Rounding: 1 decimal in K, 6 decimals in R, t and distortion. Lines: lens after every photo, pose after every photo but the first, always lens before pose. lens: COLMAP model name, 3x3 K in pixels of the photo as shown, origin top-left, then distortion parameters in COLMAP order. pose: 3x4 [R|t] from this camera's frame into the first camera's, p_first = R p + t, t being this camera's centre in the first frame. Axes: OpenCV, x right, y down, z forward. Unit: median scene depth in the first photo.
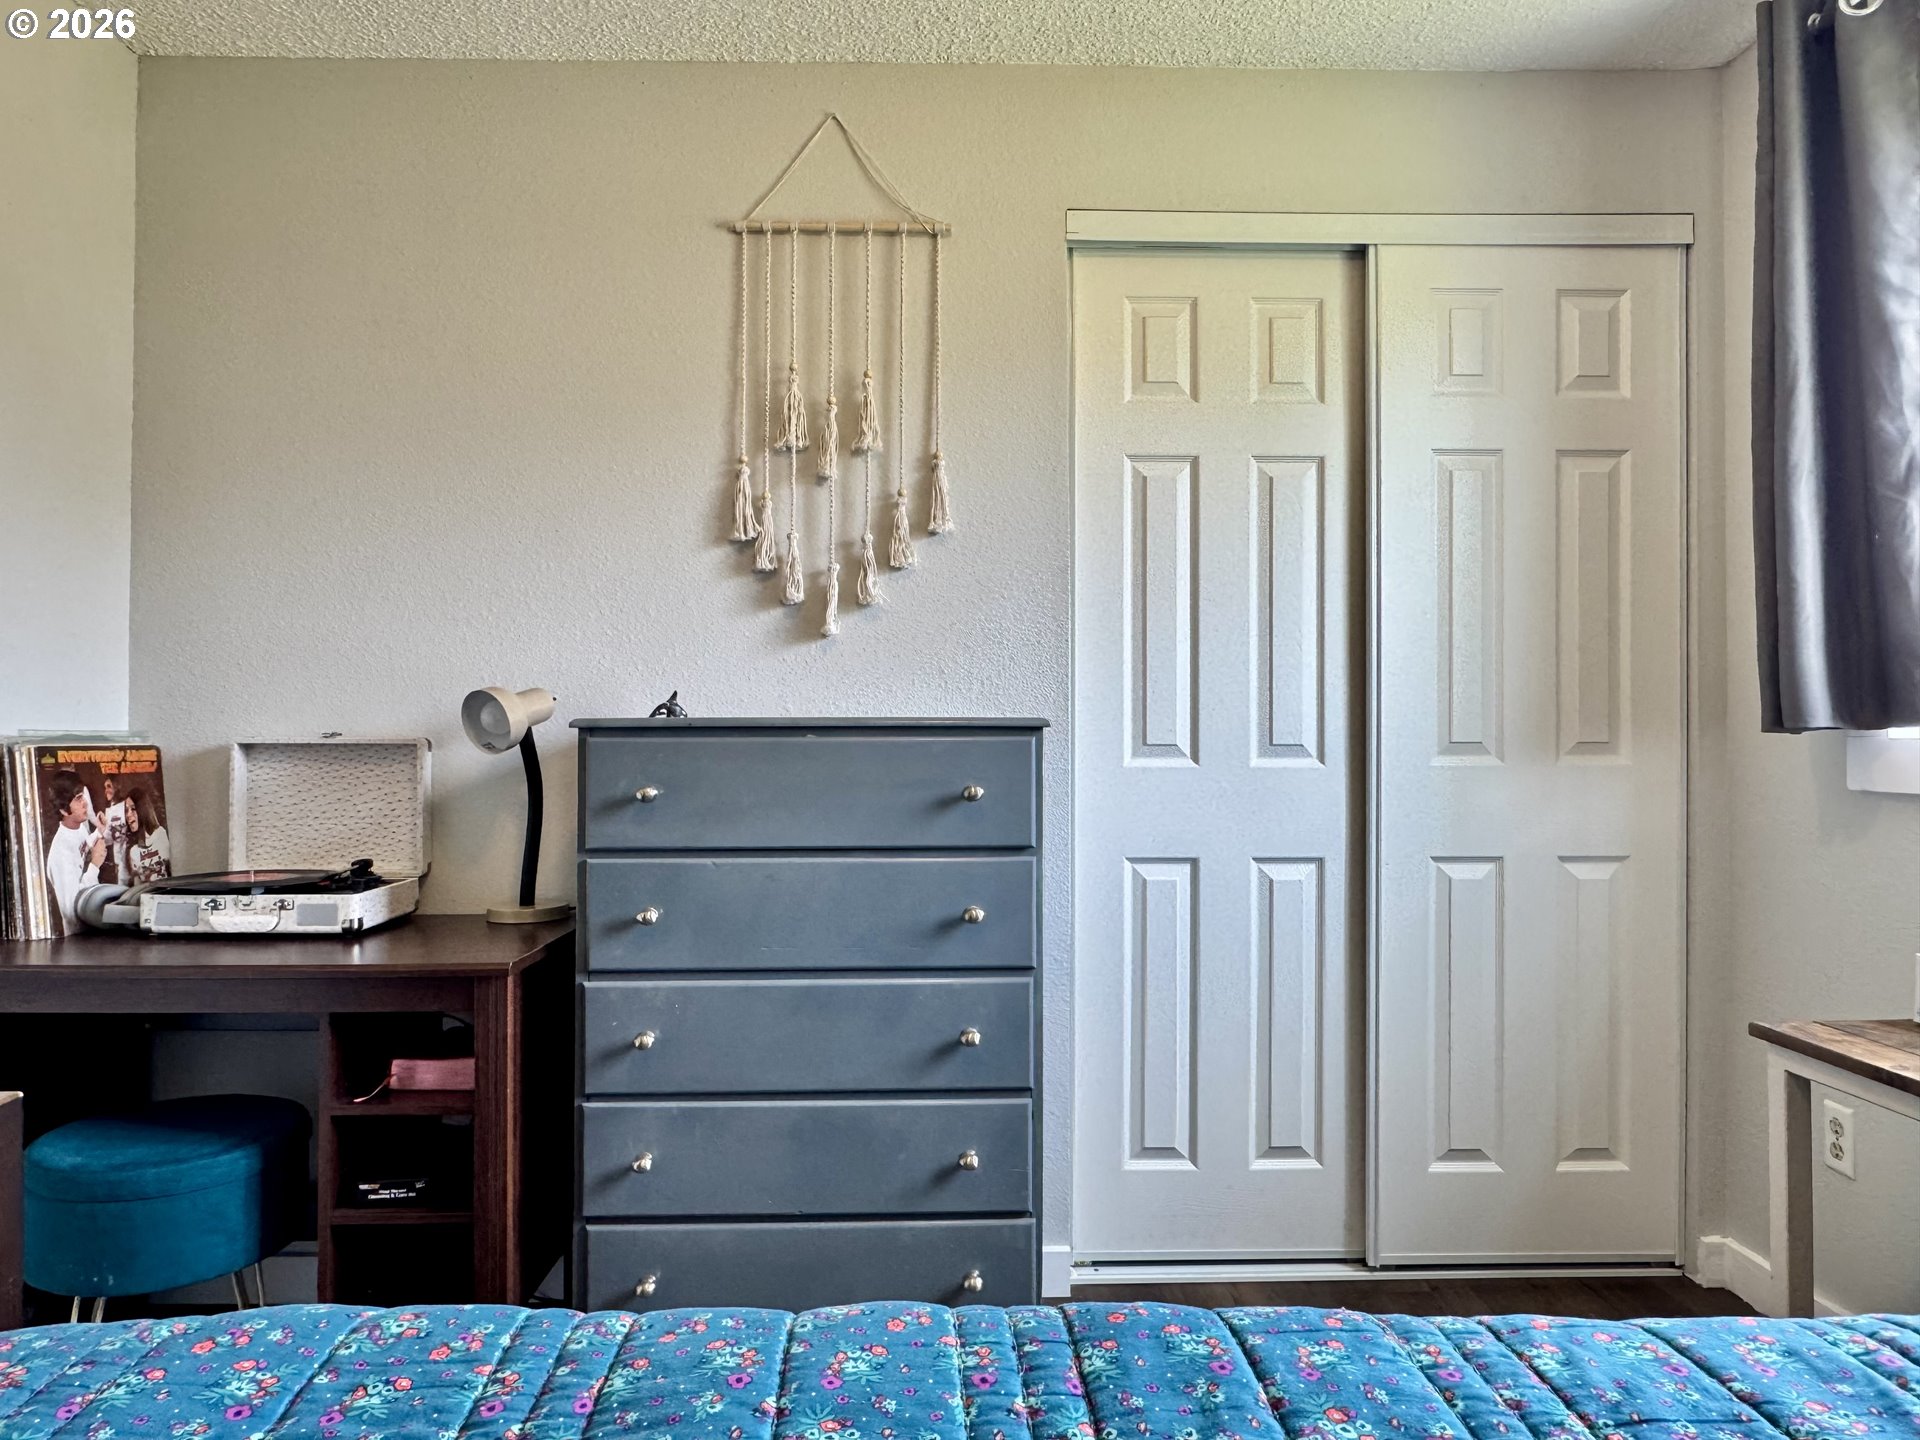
lens RADIAL K [[1294.4, 0, 960.0], [0, 1294.4, 720.0], [0, 0, 1]] dist [-0.002668, -0.006223]
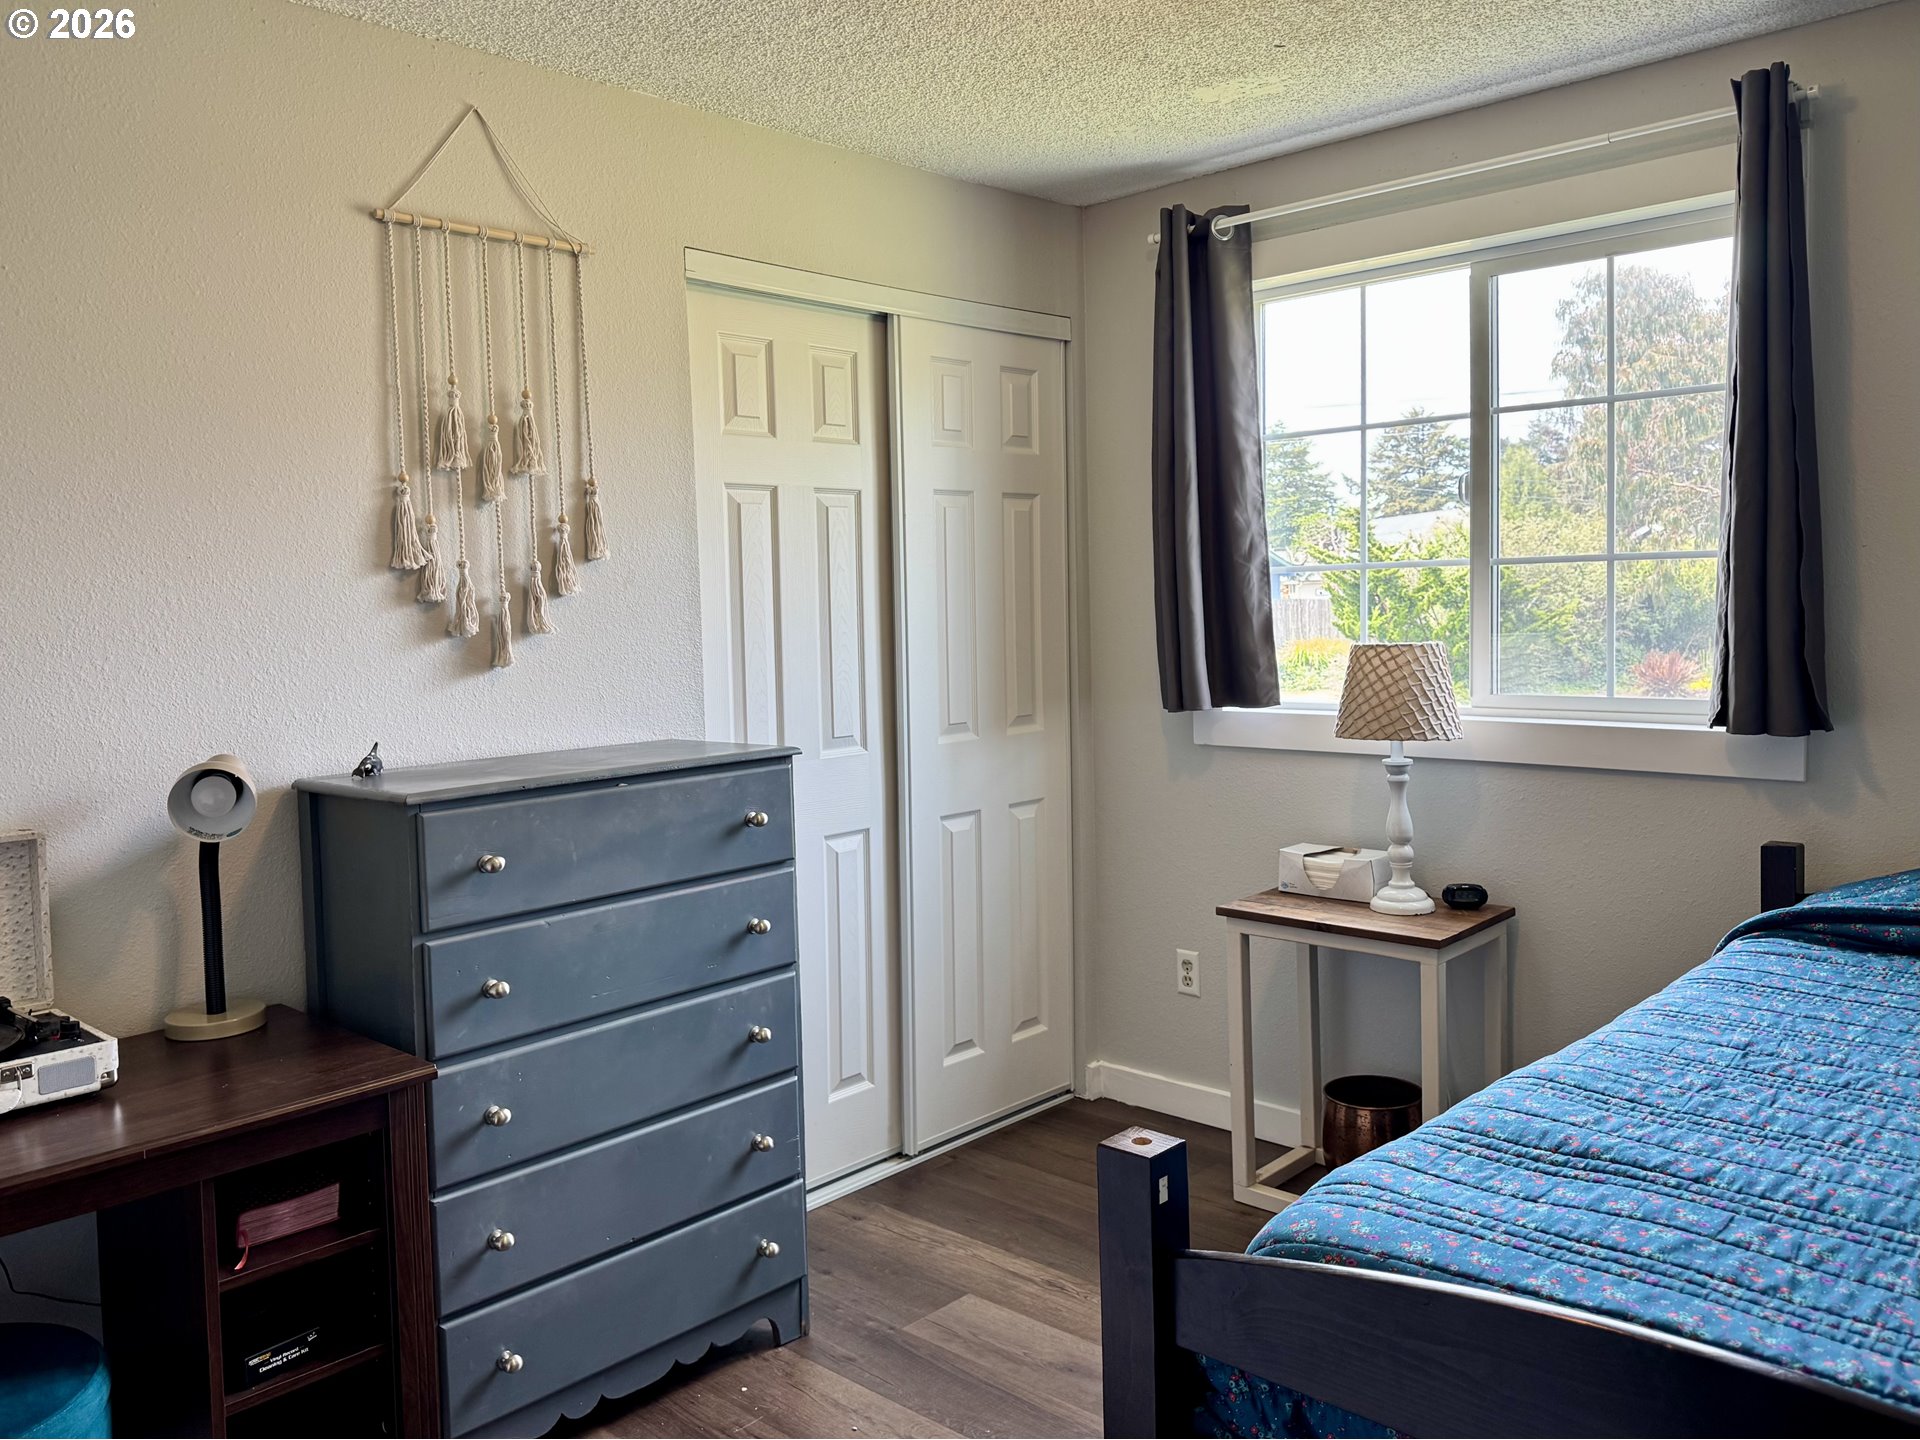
lens RADIAL K [[1477.5, 0, 1090.6], [0, 1477.5, 675.1], [0, 0, 1]] dist [0.103093, -0.124292]
pose [[0.668185, -0.049703, 0.742333, -0.630604], [0.011857, 0.998351, 0.056172, -0.116337], [-0.743900, -0.028731, 0.667673, -0.064734]]
